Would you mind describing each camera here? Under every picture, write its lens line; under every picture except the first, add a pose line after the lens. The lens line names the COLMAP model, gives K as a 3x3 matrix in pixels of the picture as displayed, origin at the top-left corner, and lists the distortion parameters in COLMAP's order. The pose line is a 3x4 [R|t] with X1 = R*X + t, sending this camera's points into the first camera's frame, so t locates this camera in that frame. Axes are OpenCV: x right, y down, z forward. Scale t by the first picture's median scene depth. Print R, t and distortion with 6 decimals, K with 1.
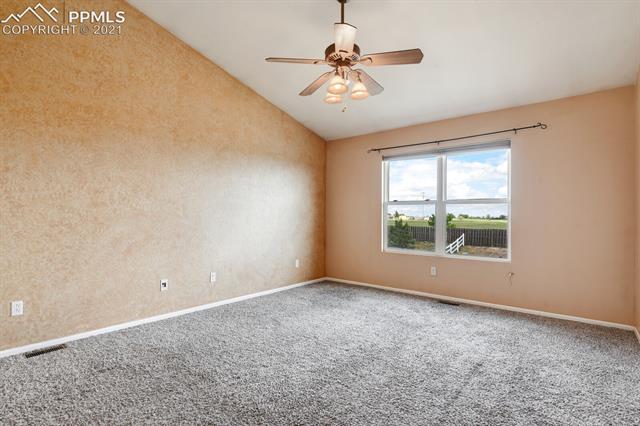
lens RADIAL K [[316.2, 0, 321.3], [0, 316.2, 214.3], [0, 0, 1]] dist [-0.017407, -0.000012]
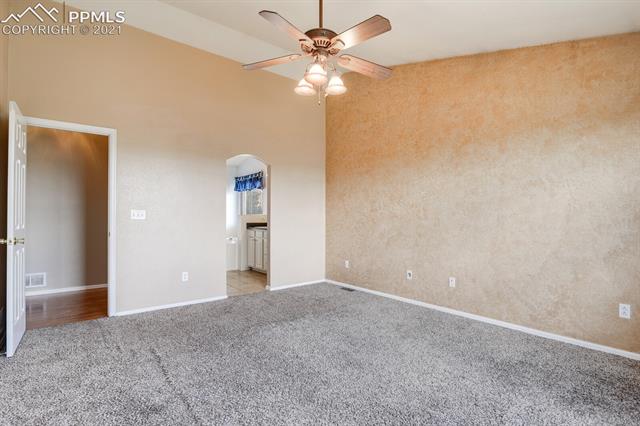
lens RADIAL K [[316.2, 0, 321.1], [0, 316.2, 214.3], [0, 0, 1]] dist [-0.017407, -0.000012]
pose [[-0.204603, -0.012366, -0.978767, 0.733216], [0.001421, 0.999915, -0.012930, 0.007197], [0.978844, -0.004036, -0.204568, 0.884743]]
